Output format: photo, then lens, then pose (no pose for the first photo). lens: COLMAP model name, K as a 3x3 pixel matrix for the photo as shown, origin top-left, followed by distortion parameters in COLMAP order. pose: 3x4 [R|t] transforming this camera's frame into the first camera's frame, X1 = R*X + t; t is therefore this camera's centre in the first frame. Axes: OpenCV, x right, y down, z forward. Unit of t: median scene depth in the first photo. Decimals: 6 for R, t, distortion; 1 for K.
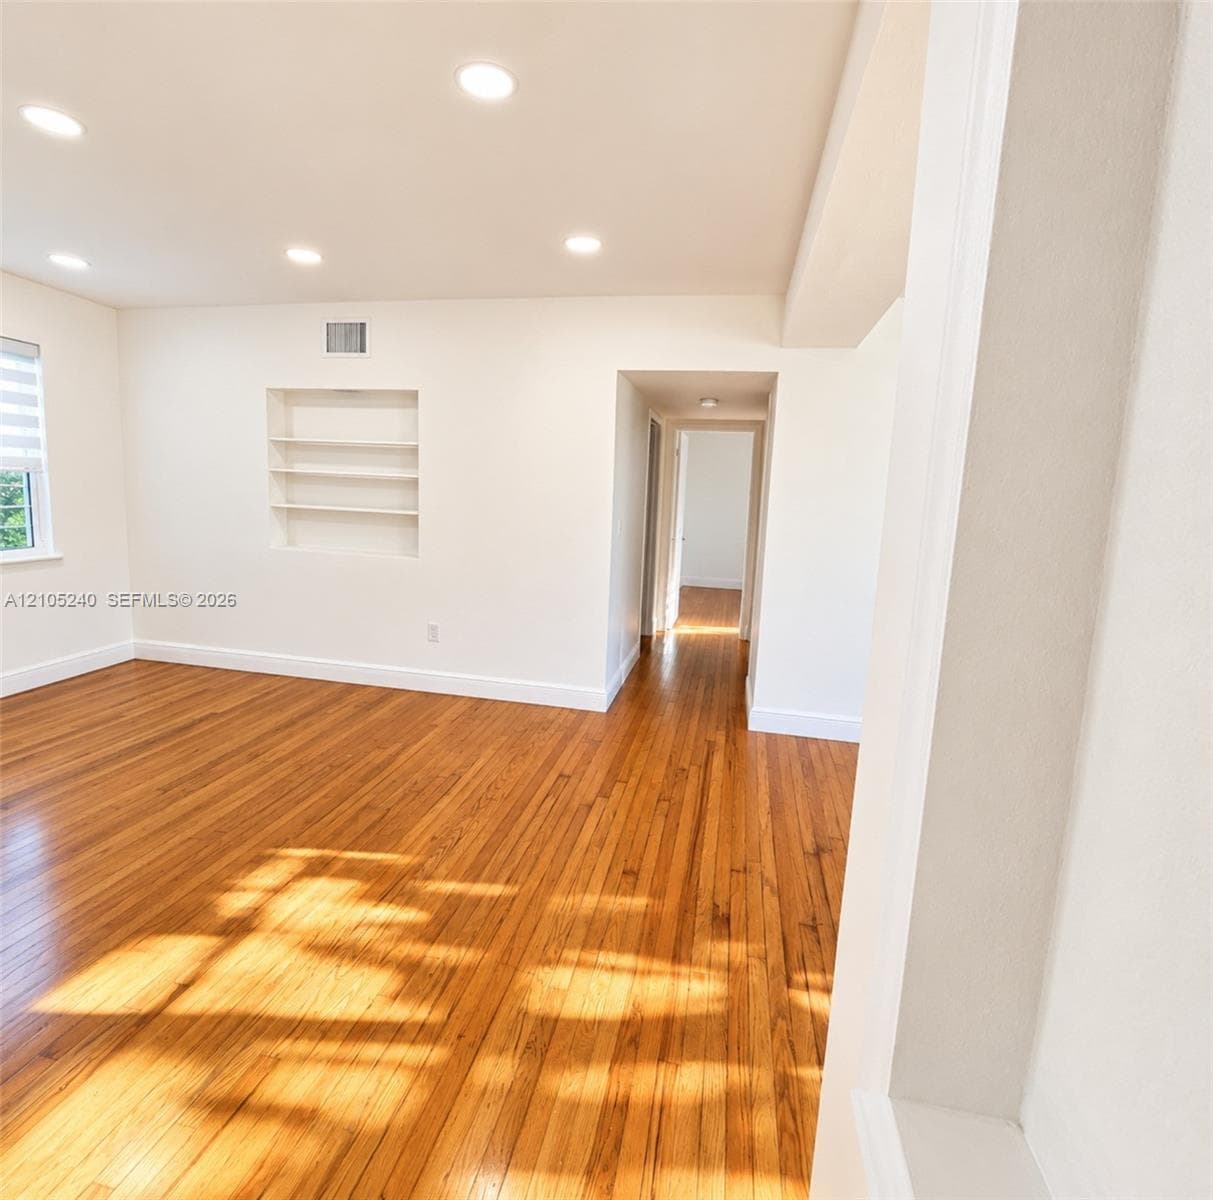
lens RADIAL K [[650.6, 0, 607.0], [0, 650.6, 586.4], [0, 0, 1]] dist [-0.003791, -0.002103]
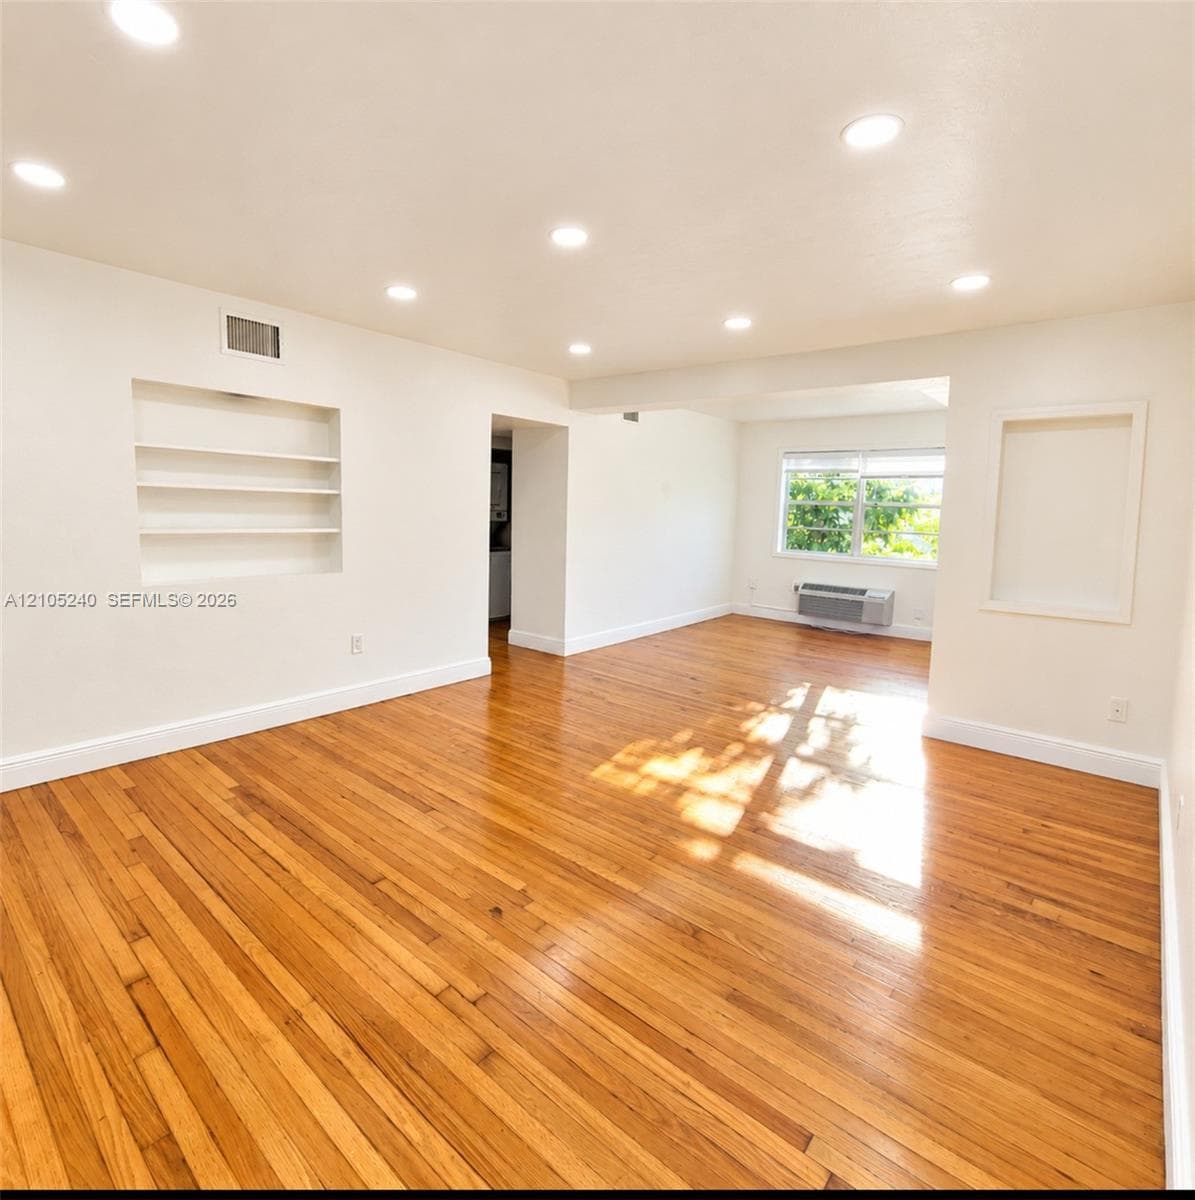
lens RADIAL K [[643.6, 0, 597.5], [0, 643.6, 600.0], [0, 0, 1]] dist [-0.003791, -0.002103]
pose [[0.479391, -0.157648, 0.863326, -0.923874], [0.112951, 0.986635, 0.117446, -0.074969], [-0.870303, 0.041211, 0.490790, 0.163739]]
